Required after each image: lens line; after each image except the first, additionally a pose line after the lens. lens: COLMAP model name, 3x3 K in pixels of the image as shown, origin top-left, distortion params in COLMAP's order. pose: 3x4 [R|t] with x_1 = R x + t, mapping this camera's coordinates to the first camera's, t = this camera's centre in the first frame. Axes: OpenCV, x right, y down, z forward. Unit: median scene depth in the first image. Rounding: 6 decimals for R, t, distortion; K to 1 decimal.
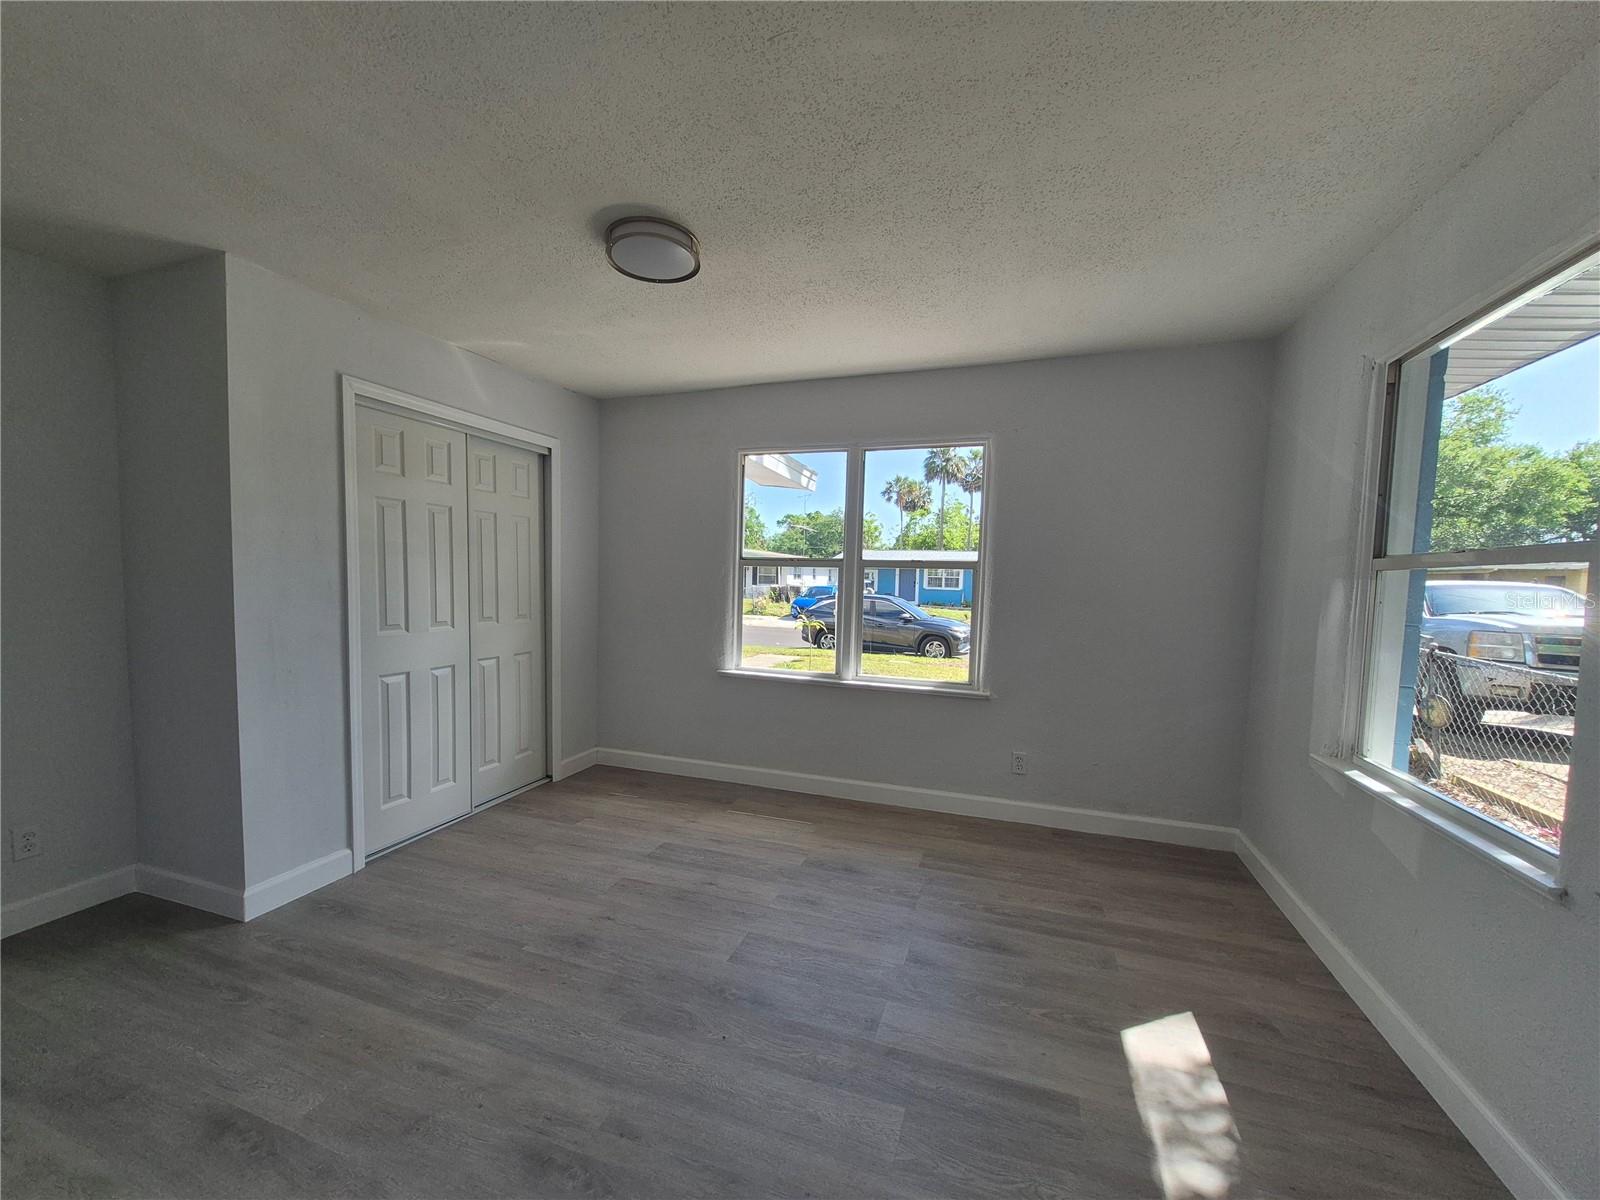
lens RADIAL K [[629.1, 0, 795.8], [0, 629.1, 602.2], [0, 0, 1]] dist [-0.002565, -0.001277]
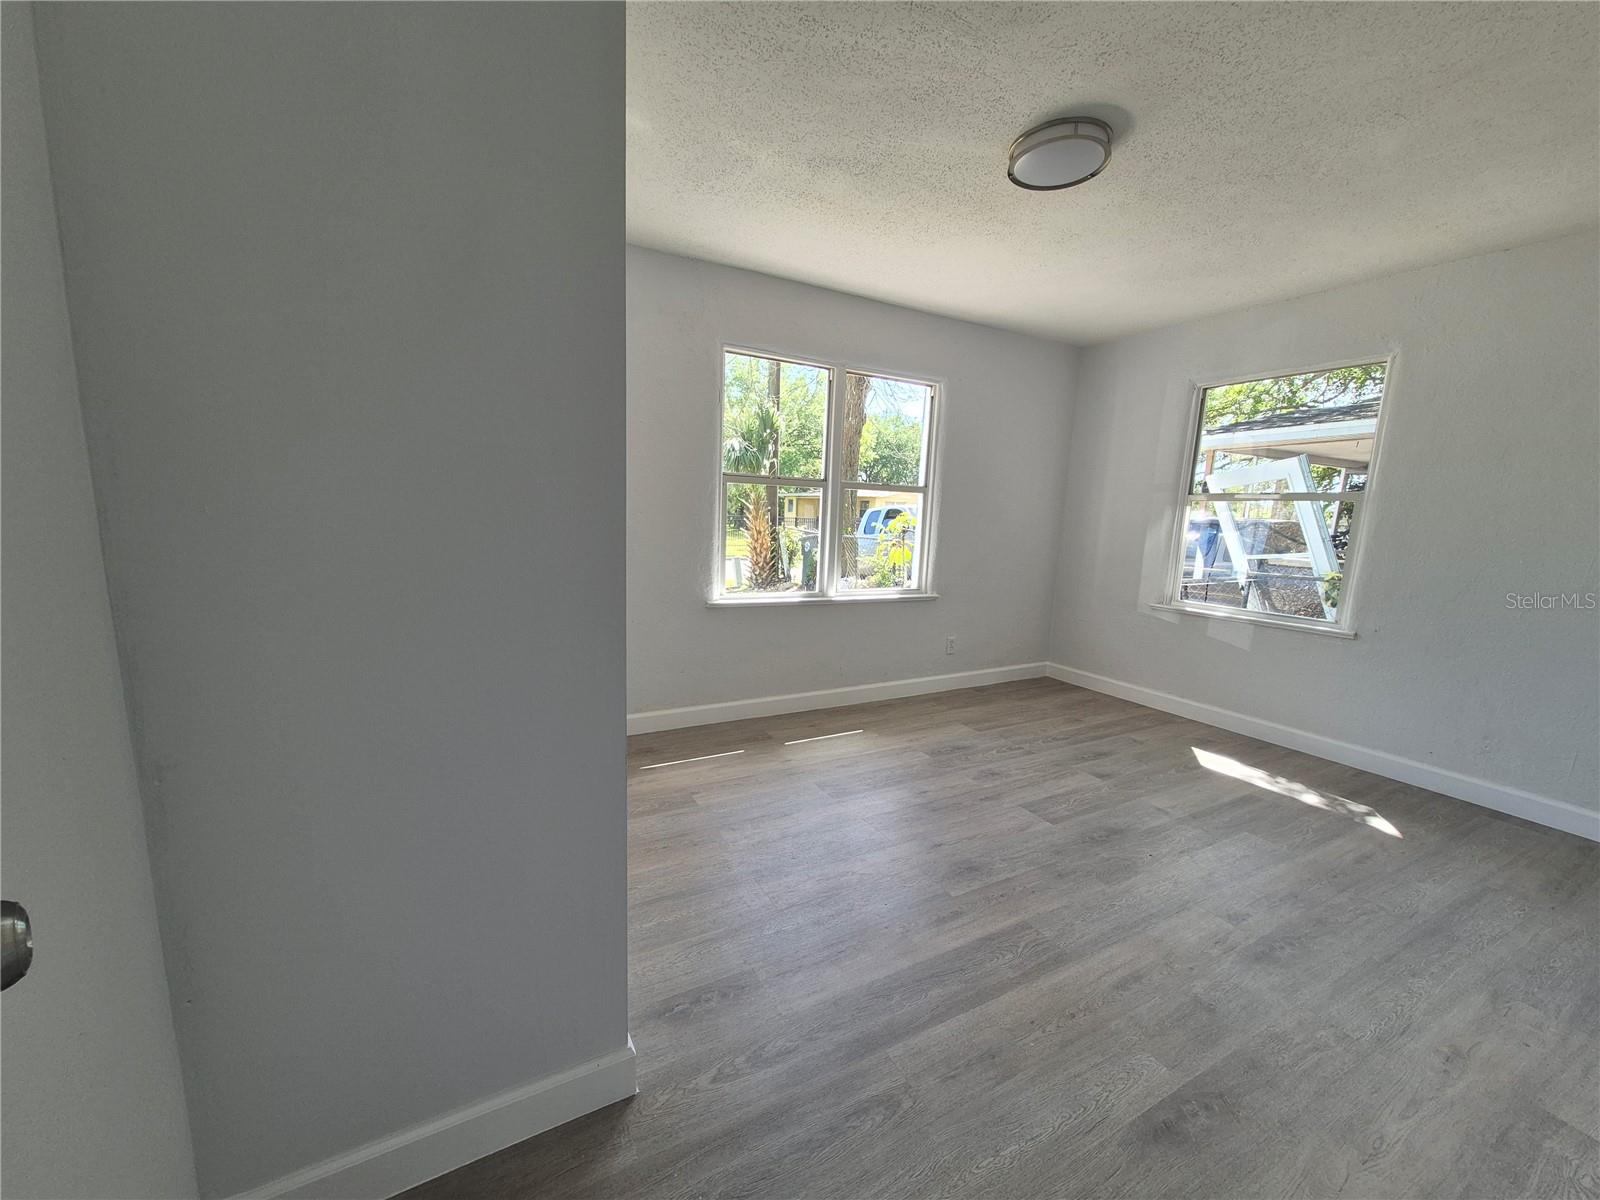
lens RADIAL K [[629.1, 0, 797.1], [0, 629.1, 610.3], [0, 0, 1]] dist [-0.002565, -0.001277]
pose [[0.674198, -0.116473, 0.729308, -1.079560], [0.015331, 0.989481, 0.143852, -0.009463], [-0.738391, -0.085804, 0.668892, 0.509708]]
